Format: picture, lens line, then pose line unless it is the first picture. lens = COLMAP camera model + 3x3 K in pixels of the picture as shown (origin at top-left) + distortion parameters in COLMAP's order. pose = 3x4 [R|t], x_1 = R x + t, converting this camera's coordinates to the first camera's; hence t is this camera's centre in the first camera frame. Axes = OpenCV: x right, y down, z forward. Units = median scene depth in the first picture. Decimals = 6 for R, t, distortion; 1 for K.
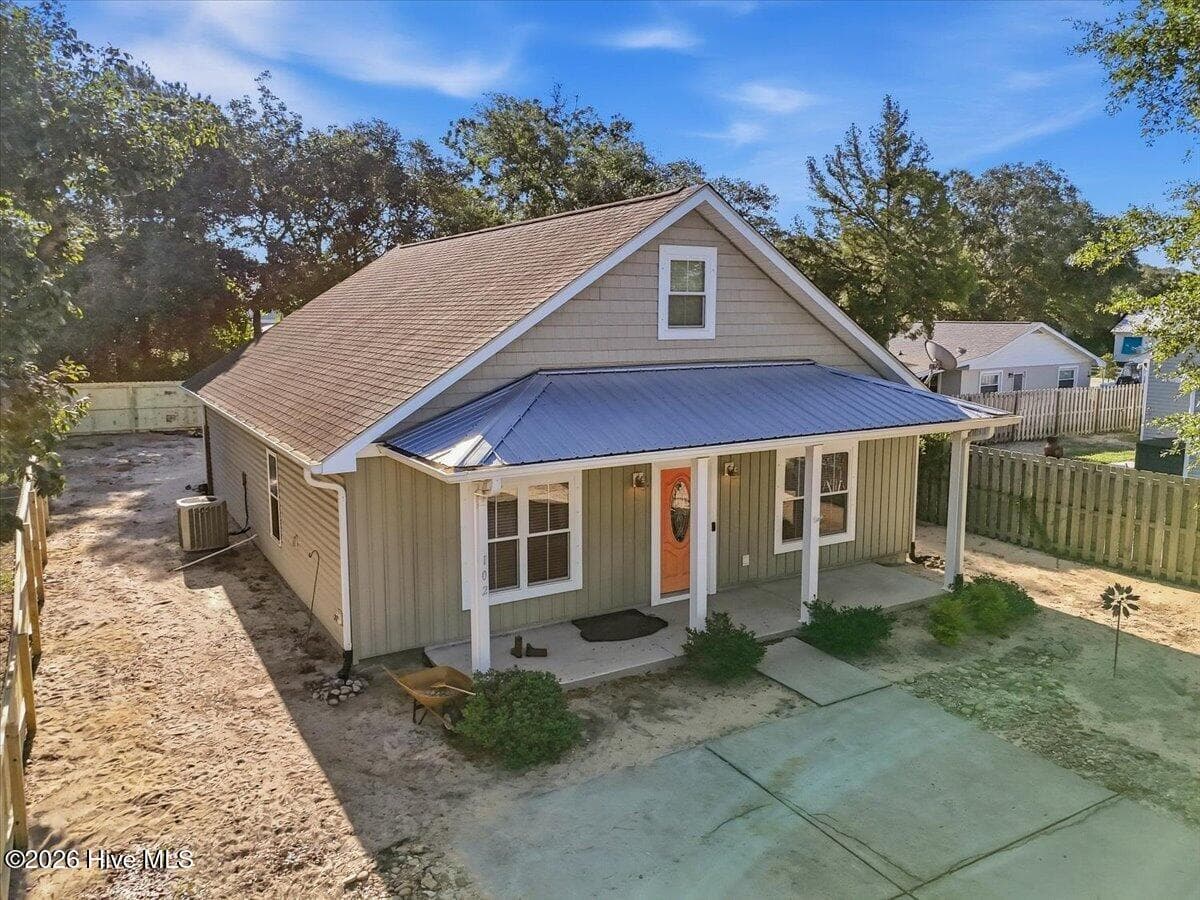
lens RADIAL K [[884.4, 0, 590.6], [0, 884.4, 448.5], [0, 0, 1]] dist [0.055972, -0.033119]
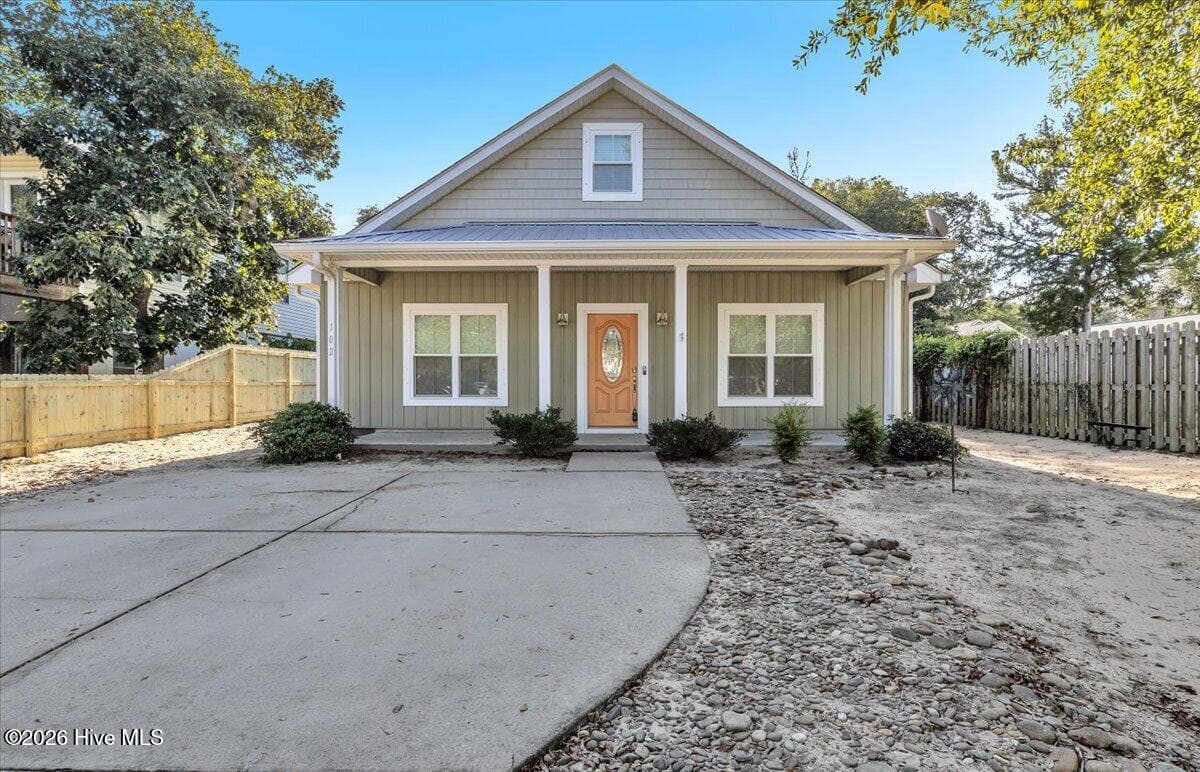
lens RADIAL K [[621.1, 0, 607.8], [0, 621.1, 392.0], [0, 0, 1]] dist [-0.003400, 0.001903]
pose [[0.856111, 0.007238, -0.516742, 0.538805], [-0.082986, 0.988852, -0.123636, 0.231354], [0.510086, 0.148728, 0.847167, 0.349795]]
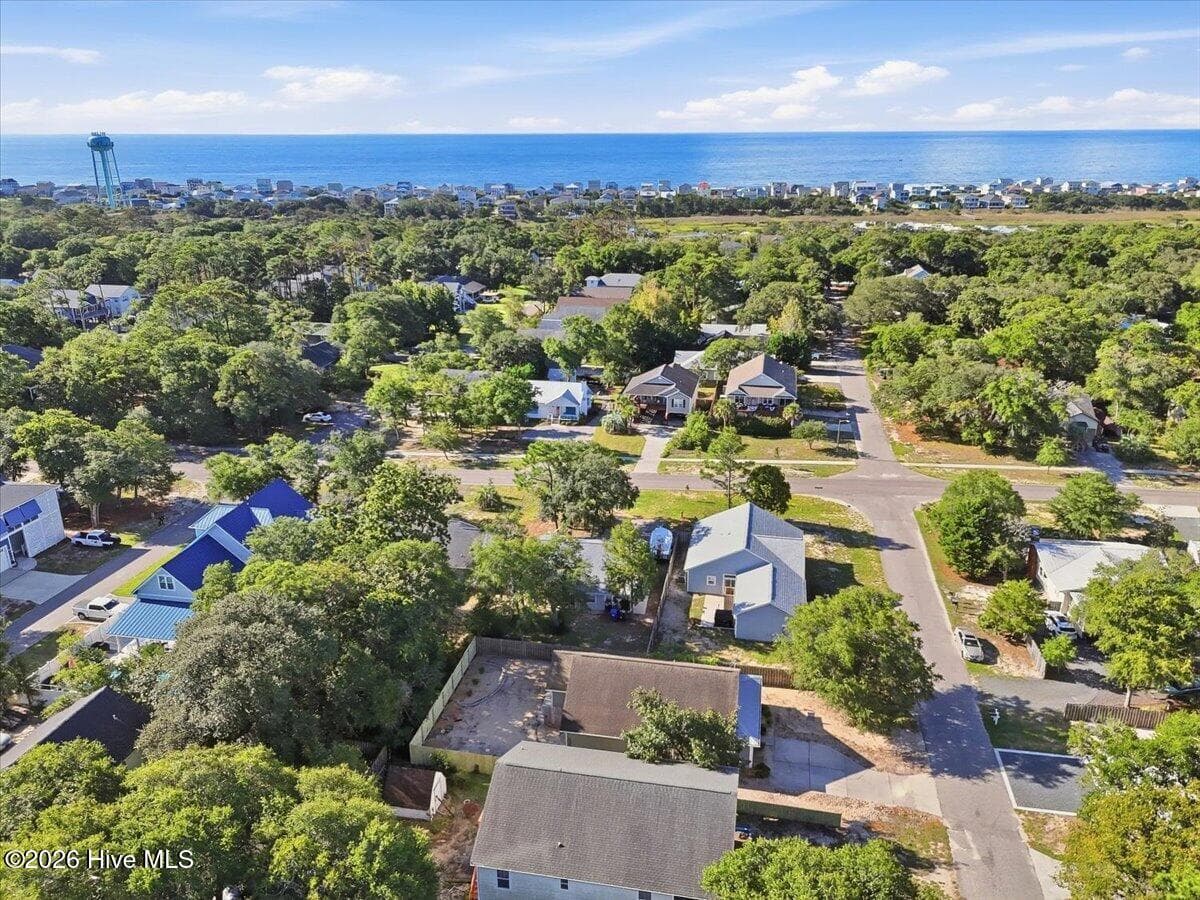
lens RADIAL K [[884.4, 0, 600.4], [0, 884.4, 450.5], [0, 0, 1]] dist [0.055972, -0.033119]
pose [[0.656295, -0.254097, 0.710431, -4.068785], [0.113686, 0.964139, 0.239816, -3.067659], [-0.745890, -0.076624, 0.661647, -1.978399]]
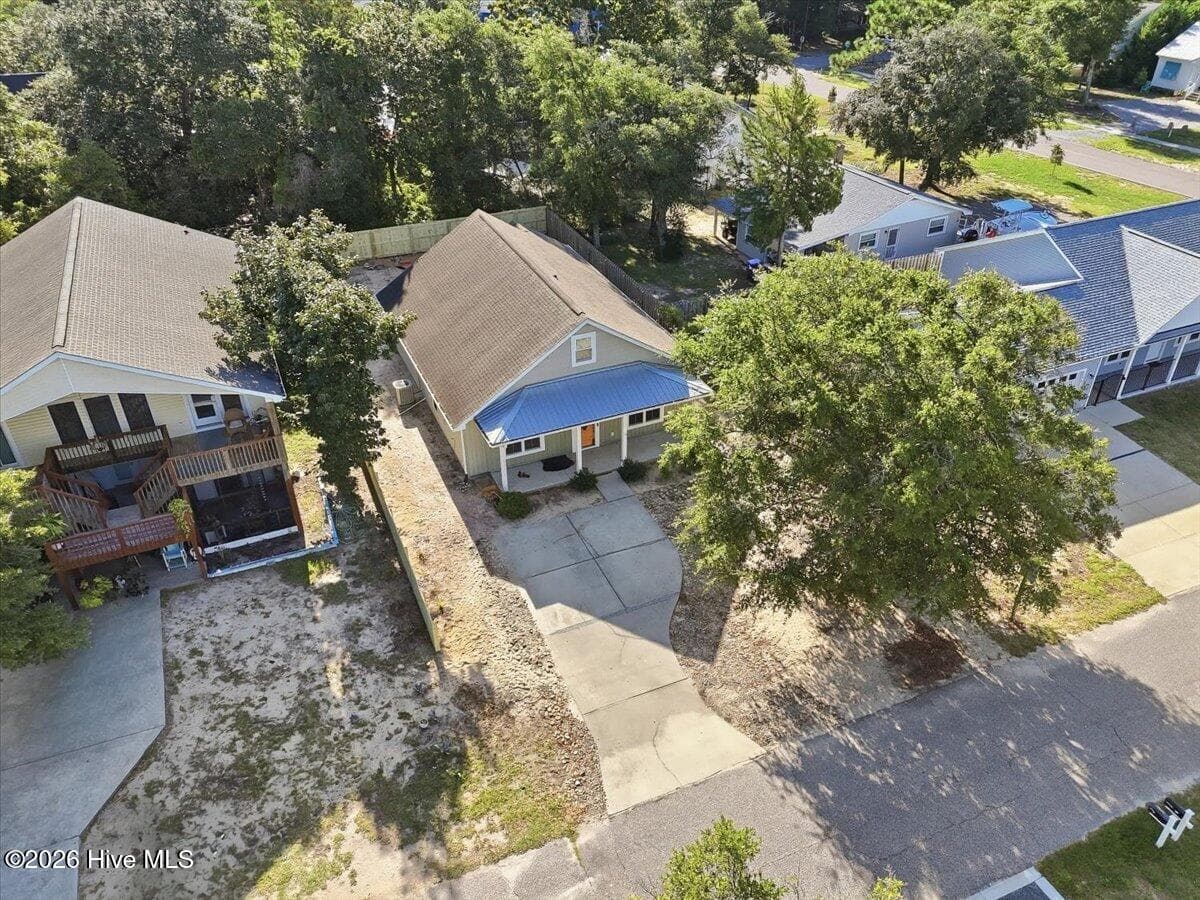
lens RADIAL K [[884.4, 0, 599.2], [0, 884.4, 449.6], [0, 0, 1]] dist [0.055972, -0.033119]
pose [[0.993509, 0.058775, -0.097388, 0.437621], [-0.012313, 0.906701, 0.421595, -1.036984], [0.113081, -0.417659, 0.901539, -1.532236]]
